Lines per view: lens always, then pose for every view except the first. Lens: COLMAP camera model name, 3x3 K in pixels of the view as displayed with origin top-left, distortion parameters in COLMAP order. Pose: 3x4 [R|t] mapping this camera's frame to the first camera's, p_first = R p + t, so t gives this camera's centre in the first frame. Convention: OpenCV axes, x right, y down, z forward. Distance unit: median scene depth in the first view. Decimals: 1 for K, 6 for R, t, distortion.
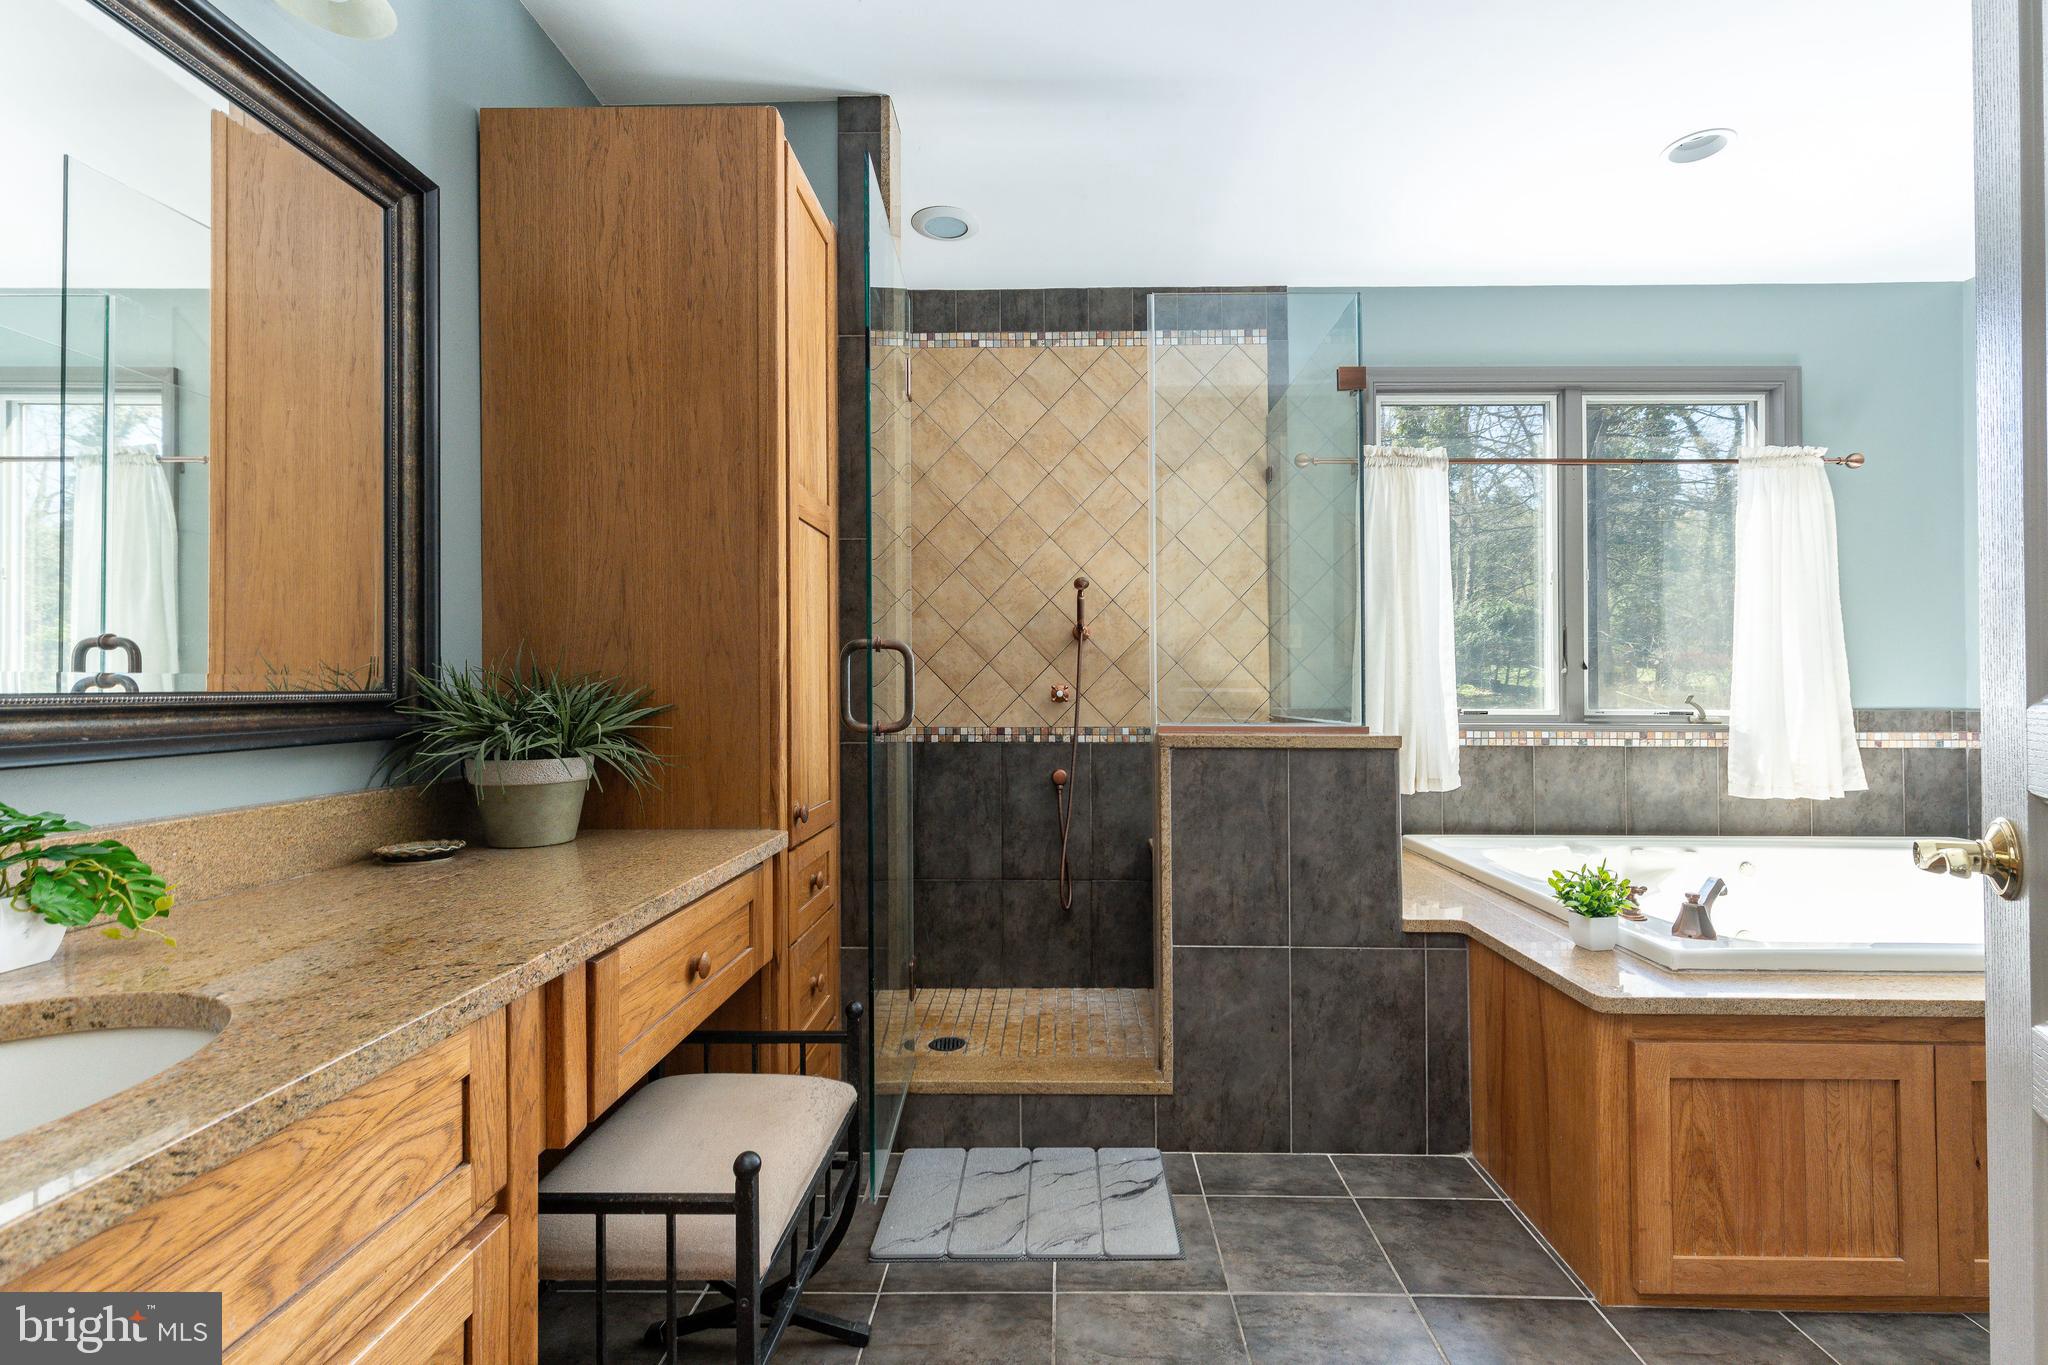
lens RADIAL K [[879.2, 0, 1027.9], [0, 879.2, 685.5], [0, 0, 1]] dist [-0.001049, -0.000184]
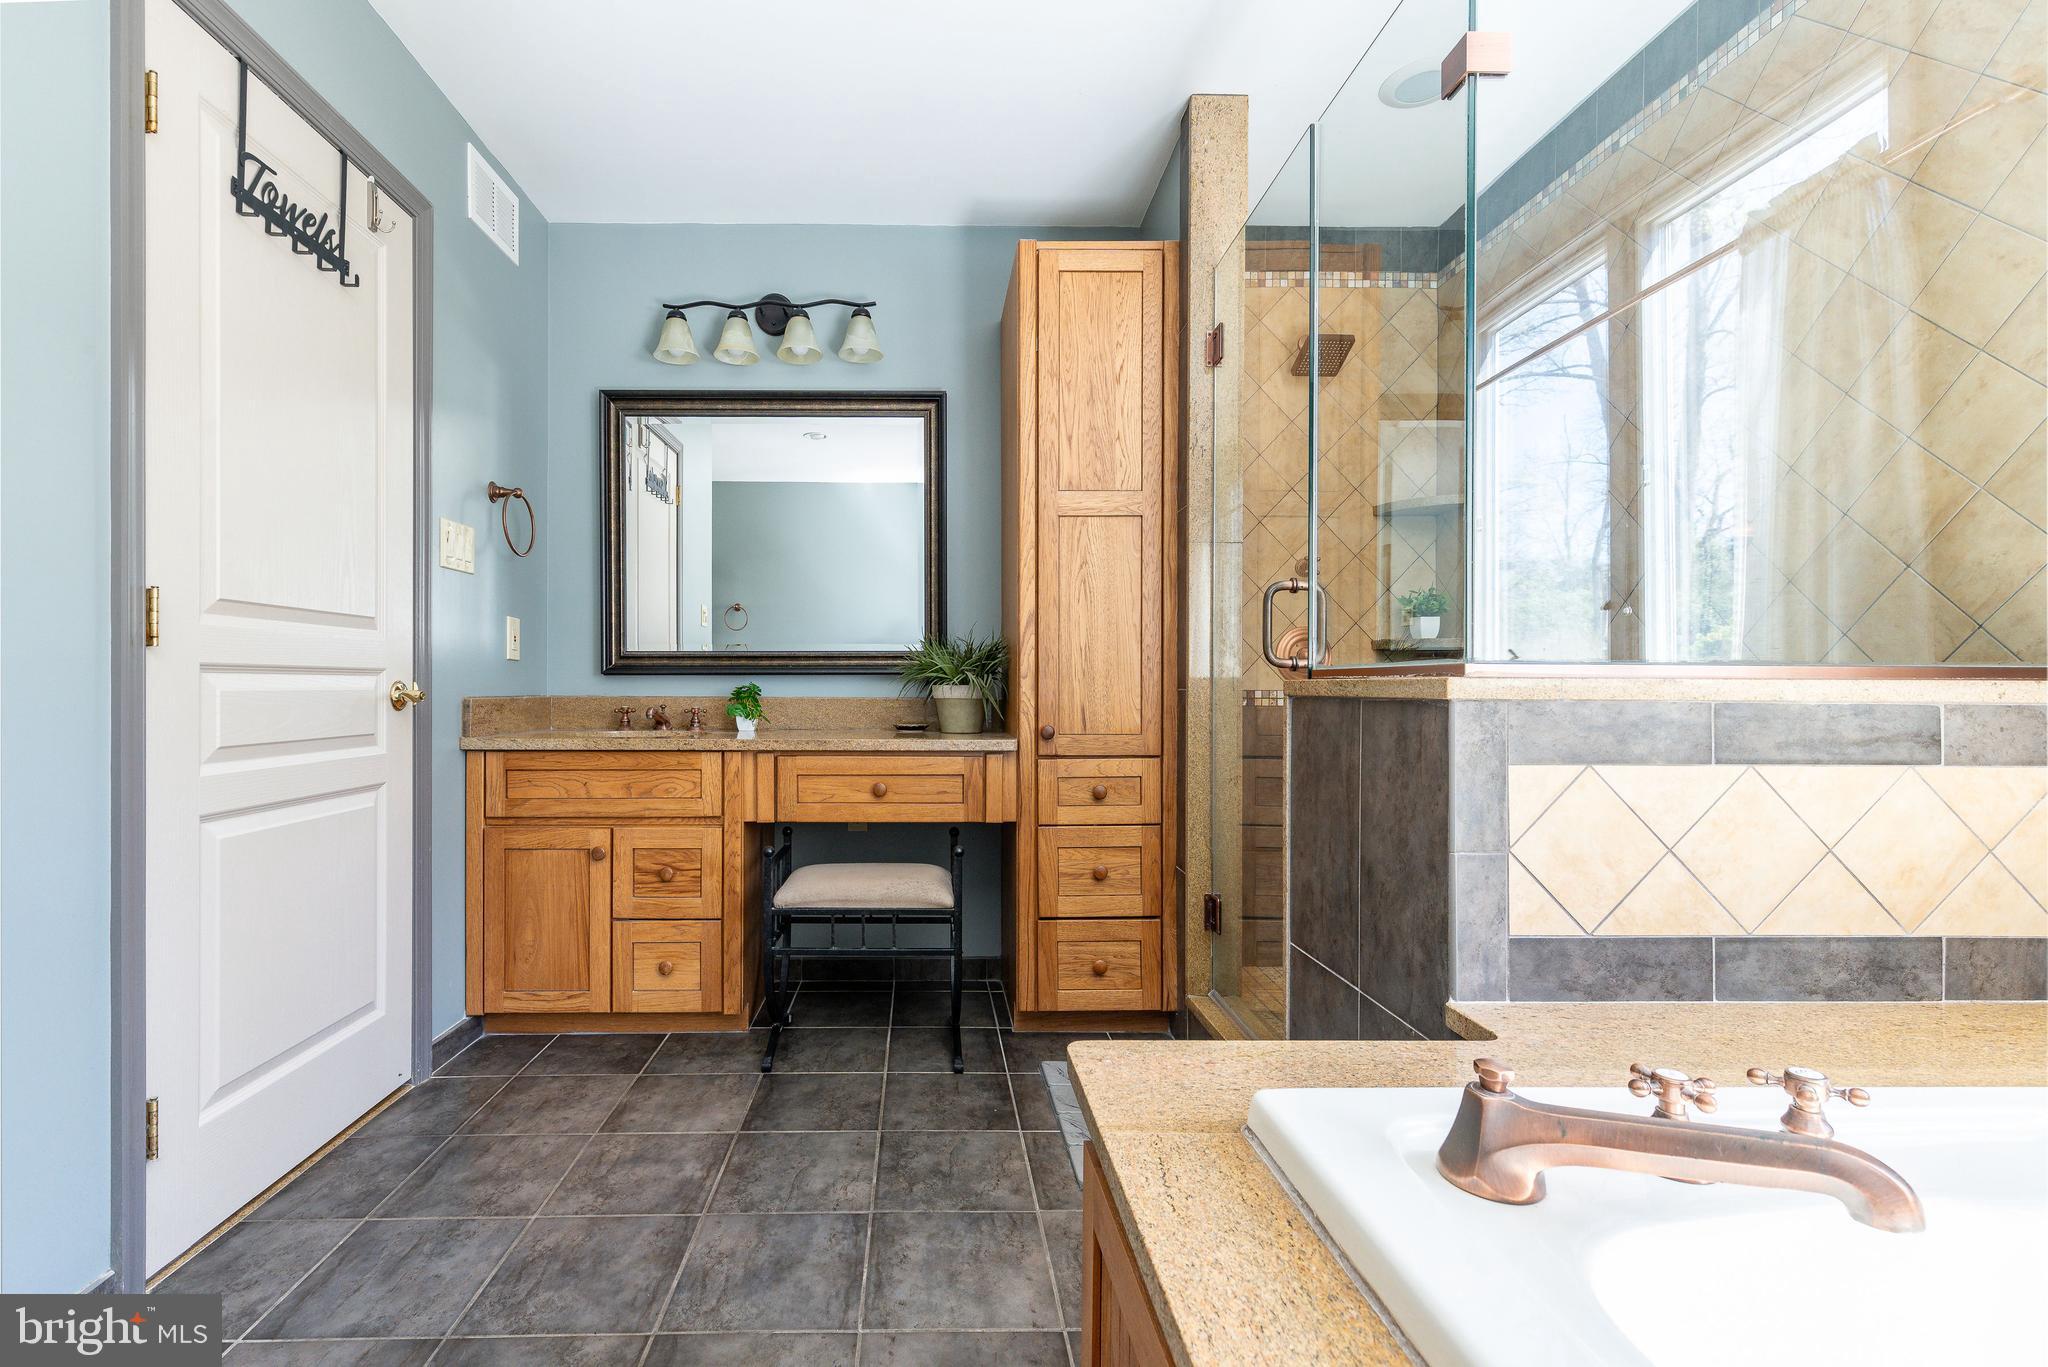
lens RADIAL K [[935.6, 0, 950.1], [0, 935.6, 686.5], [0, 0, 1]] dist [-0.000830, -0.000295]
pose [[0.042306, -0.001581, -0.999103, 0.666126], [0.001678, 0.999997, -0.001511, 0.044026], [0.999103, -0.001612, 0.042309, 0.434573]]
